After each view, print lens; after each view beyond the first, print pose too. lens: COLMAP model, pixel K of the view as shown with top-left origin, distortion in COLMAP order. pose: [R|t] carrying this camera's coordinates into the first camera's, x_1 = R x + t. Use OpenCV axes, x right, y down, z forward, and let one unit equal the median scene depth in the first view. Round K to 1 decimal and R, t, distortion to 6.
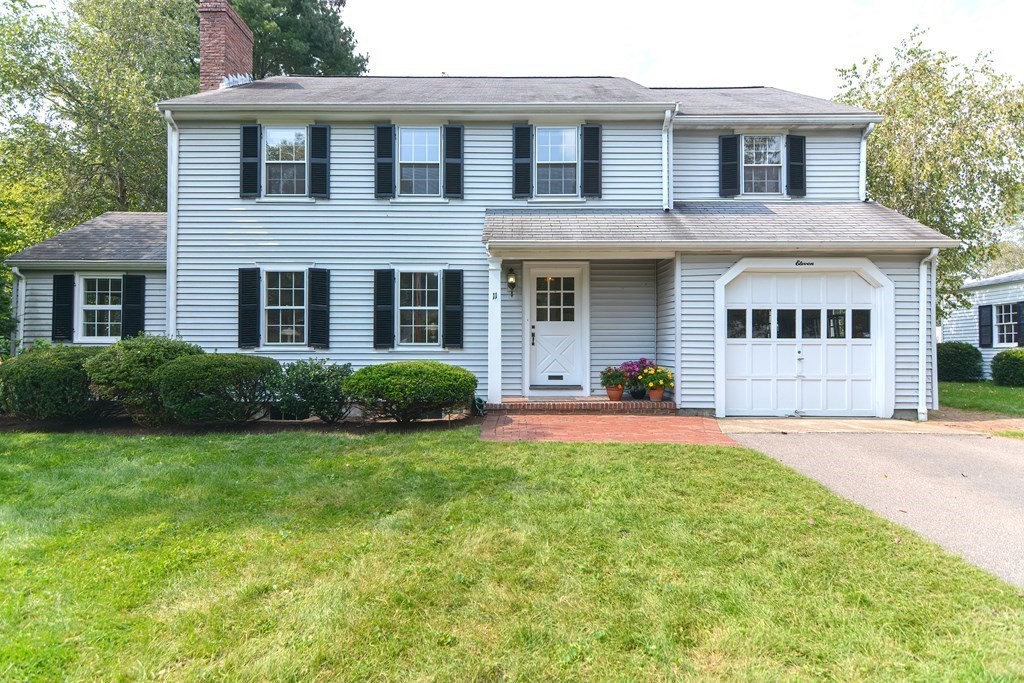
lens RADIAL K [[496.2, 0, 508.6], [0, 496.2, 339.8], [0, 0, 1]] dist [0.013383, -0.005987]
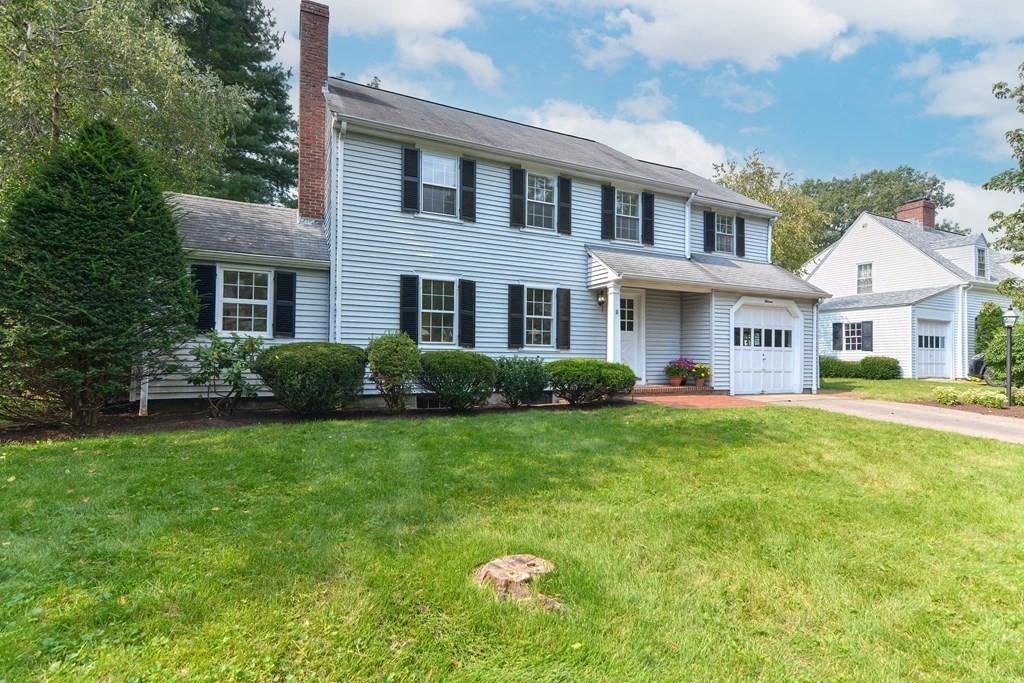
lens RADIAL K [[433.1, 0, 511.3], [0, 433.1, 345.3], [0, 0, 1]] dist [0.004672, 0.000145]
pose [[0.921970, 0.019490, 0.386771, -0.674389], [-0.025766, 0.999607, 0.011048, -0.001022], [-0.386404, -0.020151, 0.922110, -0.000551]]
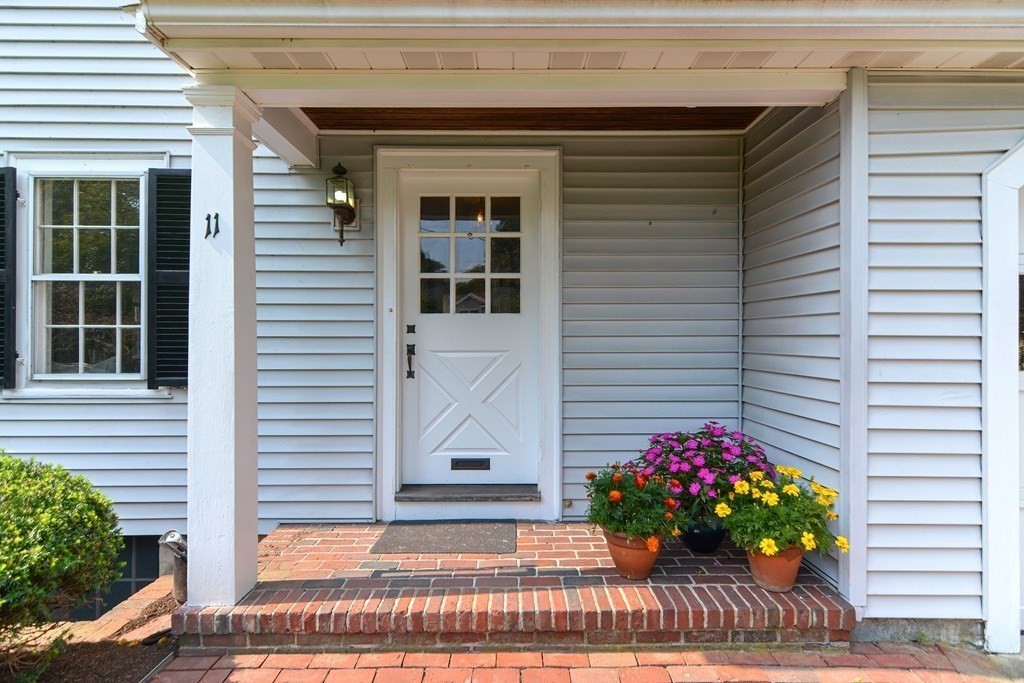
lens RADIAL K [[496.2, 0, 512.9], [0, 496.2, 339.0], [0, 0, 1]] dist [0.013383, -0.005987]
pose [[0.999932, -0.001695, 0.011497, 0.124514], [0.001436, 0.999745, 0.022537, -0.026892], [-0.011532, -0.022519, 0.999680, 0.635963]]
